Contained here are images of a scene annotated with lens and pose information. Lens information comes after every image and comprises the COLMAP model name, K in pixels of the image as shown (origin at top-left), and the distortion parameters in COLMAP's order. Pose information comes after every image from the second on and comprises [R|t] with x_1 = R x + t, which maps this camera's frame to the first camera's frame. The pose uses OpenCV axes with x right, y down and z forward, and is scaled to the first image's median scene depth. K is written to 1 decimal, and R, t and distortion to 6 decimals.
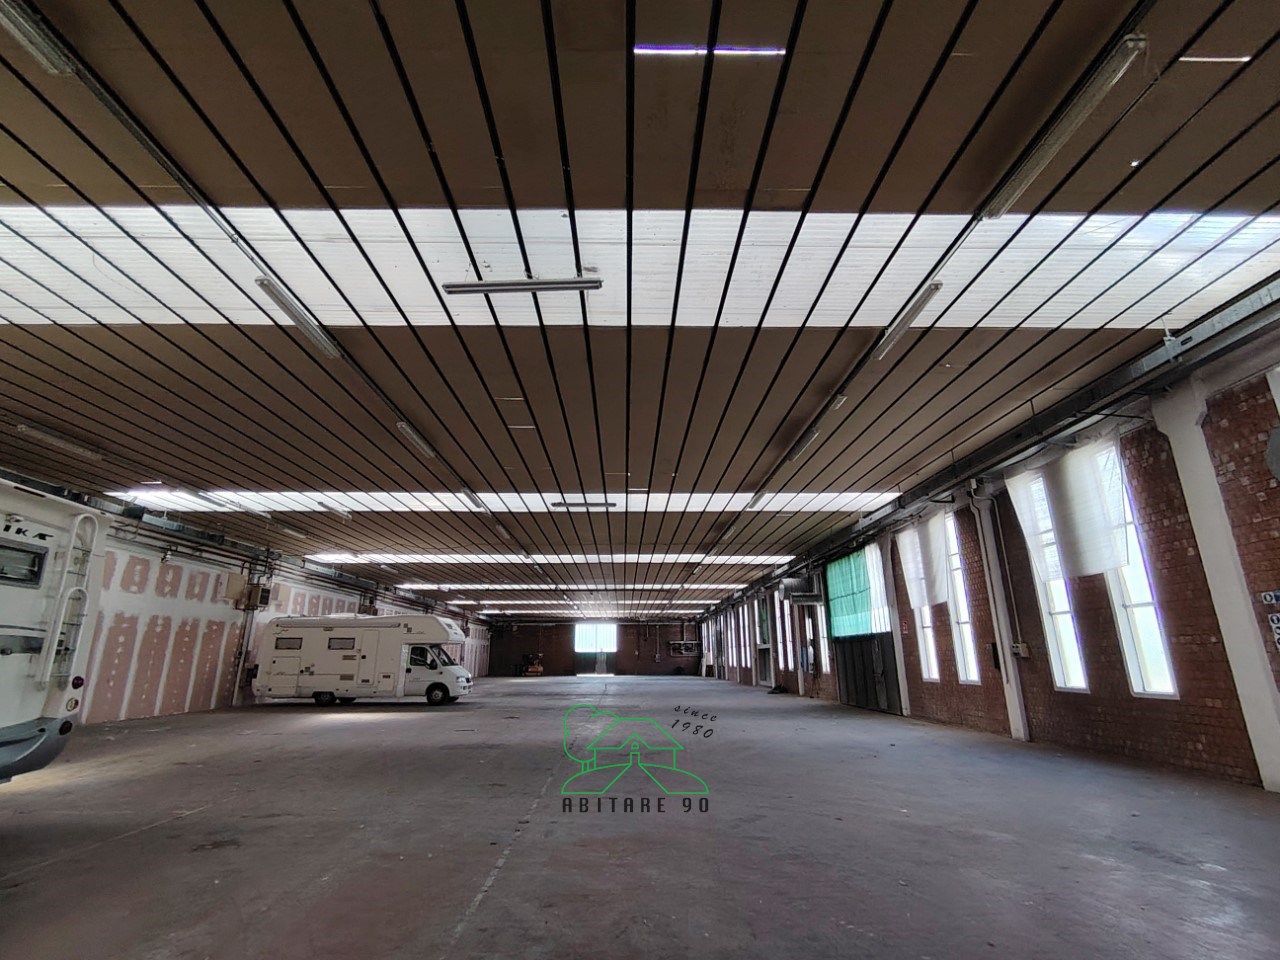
lens RADIAL K [[603.6, 0, 625.9], [0, 603.6, 484.2], [0, 0, 1]] dist [-0.005855, 0.000074]
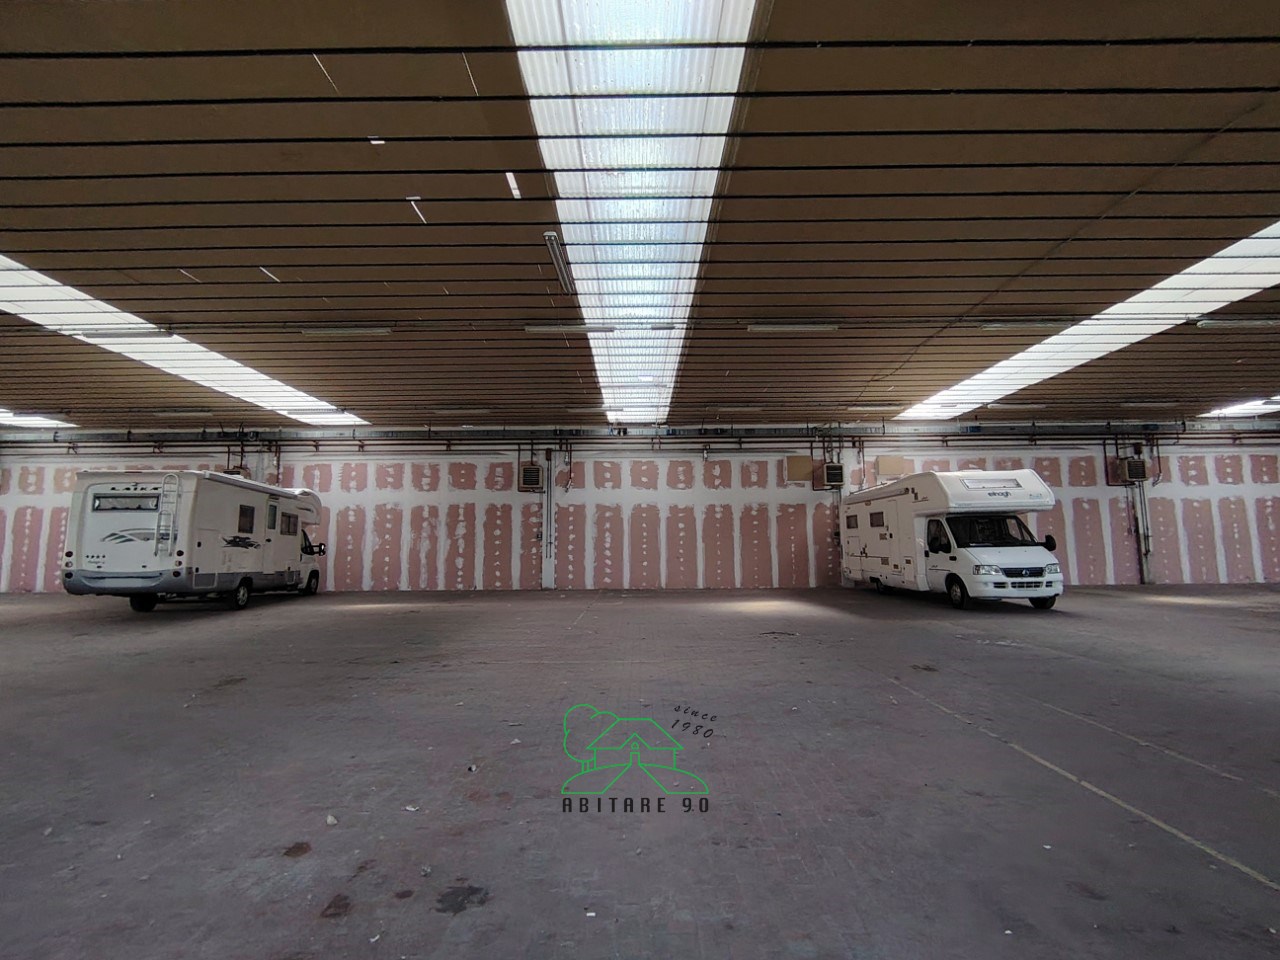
lens RADIAL K [[596.2, 0, 639.8], [0, 596.2, 479.0], [0, 0, 1]] dist [-0.004215, -0.003784]
pose [[-0.011241, -0.107495, -0.994142, 0.299471], [0.285641, 0.952433, -0.106215, 0.200990], [0.958271, -0.285161, 0.019999, 0.678223]]
